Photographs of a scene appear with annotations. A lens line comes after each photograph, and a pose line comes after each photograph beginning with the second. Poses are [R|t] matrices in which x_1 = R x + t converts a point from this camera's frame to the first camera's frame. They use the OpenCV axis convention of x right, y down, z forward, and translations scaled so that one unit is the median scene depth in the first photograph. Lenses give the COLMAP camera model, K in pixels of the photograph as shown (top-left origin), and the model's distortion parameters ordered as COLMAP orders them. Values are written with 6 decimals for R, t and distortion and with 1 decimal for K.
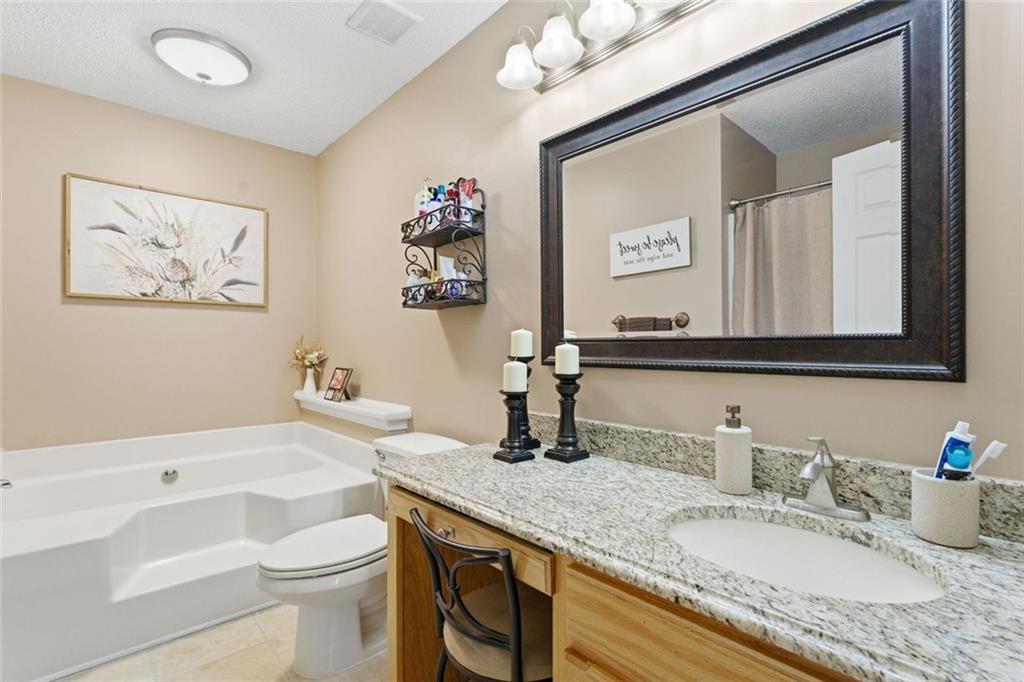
lens RADIAL K [[461.3, 0, 520.1], [0, 461.3, 337.8], [0, 0, 1]] dist [0.001342, -0.001026]
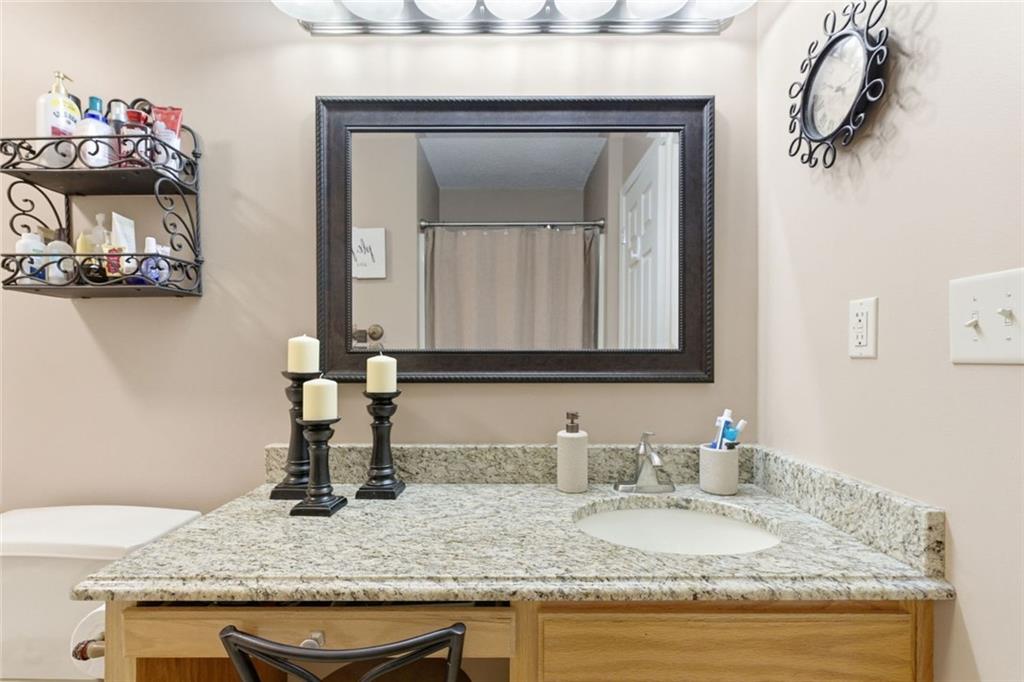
lens RADIAL K [[461.3, 0, 514.1], [0, 461.3, 350.4], [0, 0, 1]] dist [0.001342, -0.001026]
pose [[0.698395, 0.013597, 0.715583, -0.384801], [-0.012567, 0.999898, -0.006734, 0.007326], [-0.715602, -0.004290, 0.698495, 0.299277]]
